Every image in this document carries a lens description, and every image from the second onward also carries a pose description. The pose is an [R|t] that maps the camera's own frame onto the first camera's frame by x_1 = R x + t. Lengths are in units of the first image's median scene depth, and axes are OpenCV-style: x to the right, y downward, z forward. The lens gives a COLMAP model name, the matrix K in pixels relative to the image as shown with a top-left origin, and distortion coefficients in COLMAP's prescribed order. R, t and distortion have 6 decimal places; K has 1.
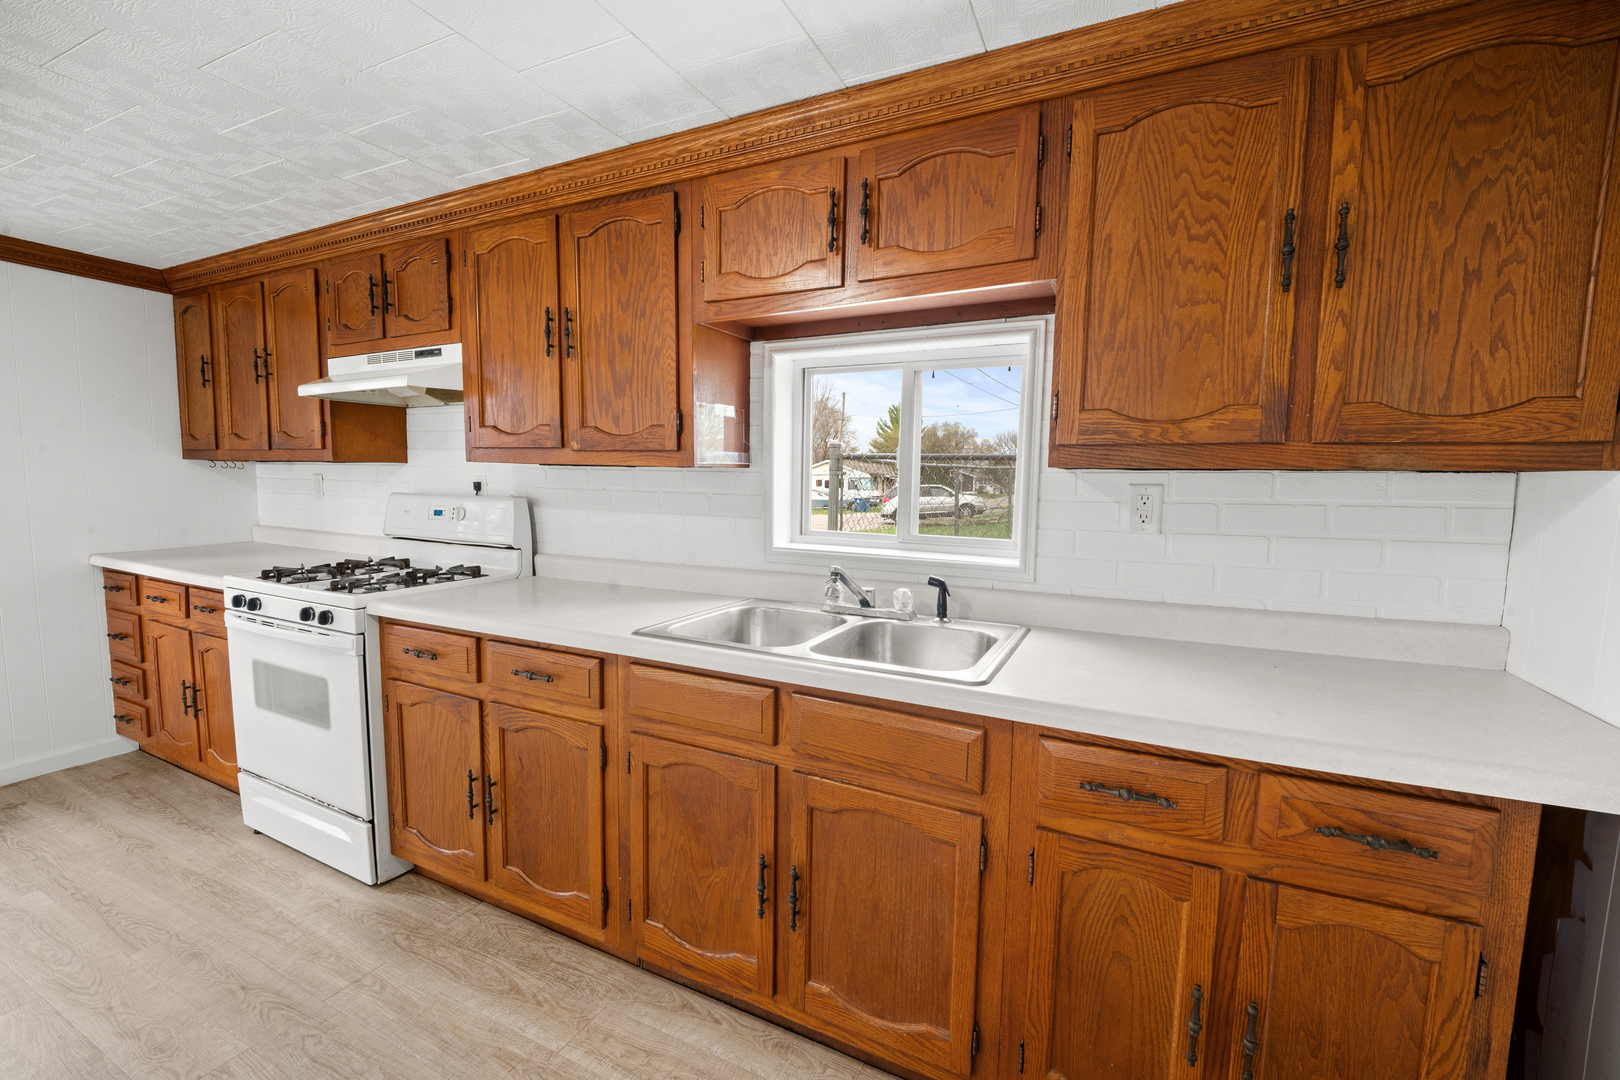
lens RADIAL K [[662.9, 0, 821.4], [0, 662.9, 544.4], [0, 0, 1]] dist [-0.017634, -0.002820]
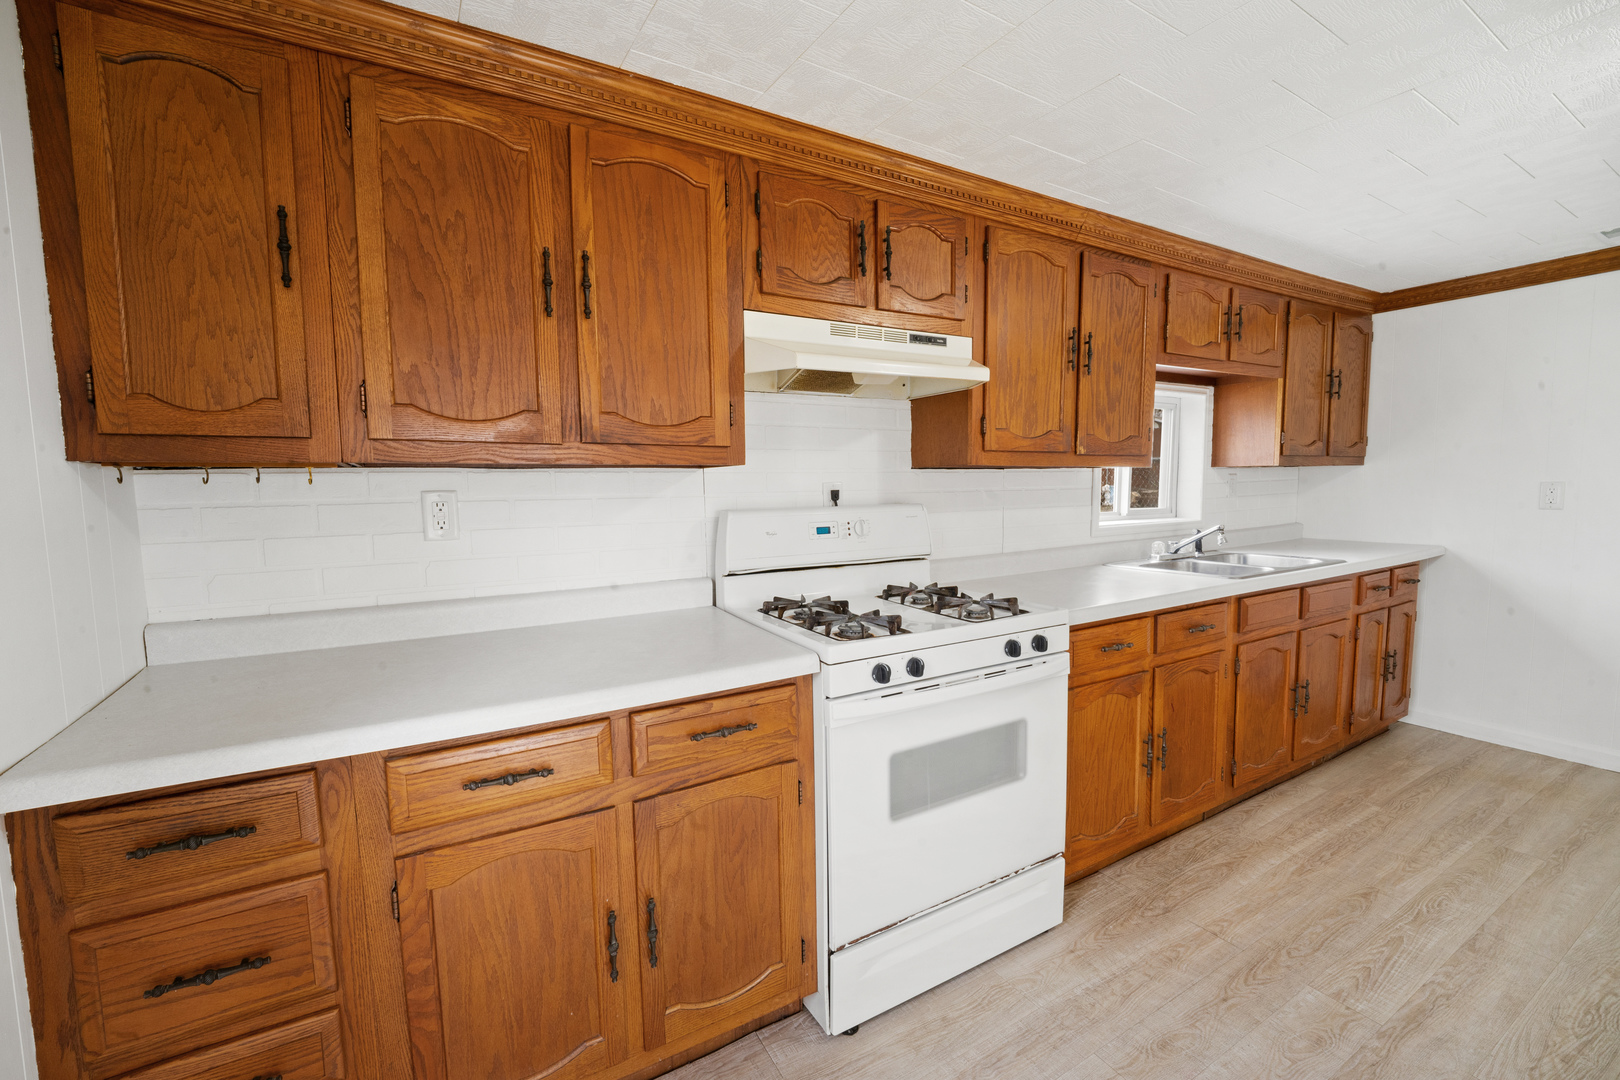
lens RADIAL K [[627.9, 0, 808.5], [0, 627.9, 539.4], [0, 0, 1]] dist [-0.015681, -0.000206]
pose [[0.595343, -0.105189, 0.796556, -1.559450], [0.106483, 0.992978, 0.051543, -0.101889], [-0.796385, 0.054134, 0.602363, 0.729529]]
